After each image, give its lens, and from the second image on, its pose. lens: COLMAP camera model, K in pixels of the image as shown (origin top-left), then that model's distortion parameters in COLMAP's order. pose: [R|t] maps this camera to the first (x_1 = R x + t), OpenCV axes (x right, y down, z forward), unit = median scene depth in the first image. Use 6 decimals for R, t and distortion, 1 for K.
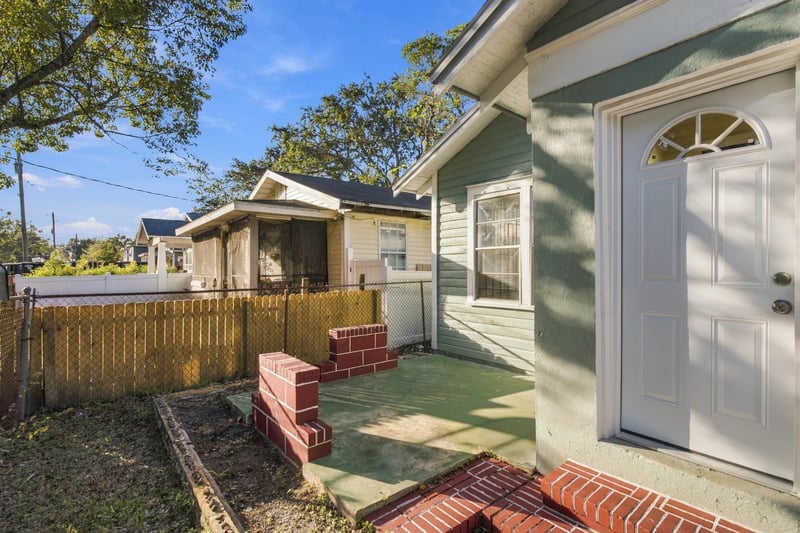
lens RADIAL K [[387.6, 0, 395.4], [0, 387.6, 265.0], [0, 0, 1]] dist [-0.003996, -0.000273]
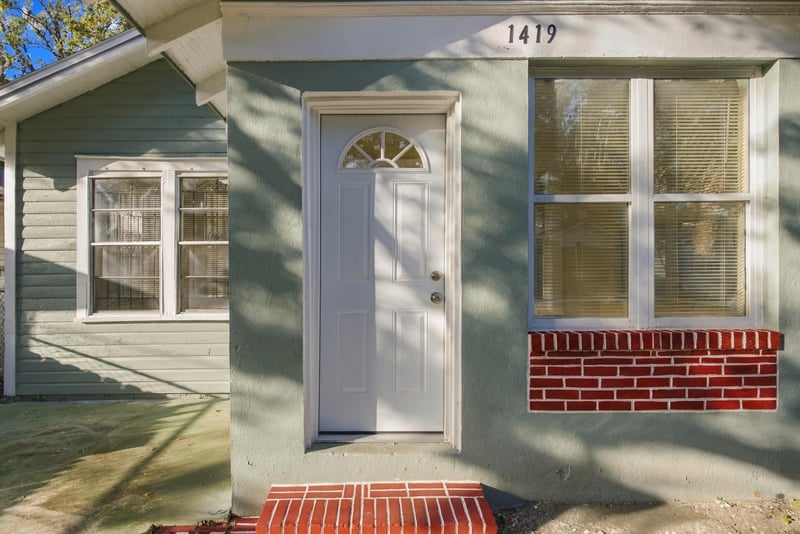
lens RADIAL K [[404.0, 0, 383.1], [0, 404.0, 268.8], [0, 0, 1]] dist [-0.001208, -0.000133]
pose [[0.617575, -0.008864, 0.786462, -0.120015], [0.002817, 0.999955, 0.009058, -0.001727], [-0.786507, -0.003379, 0.617572, 0.232495]]
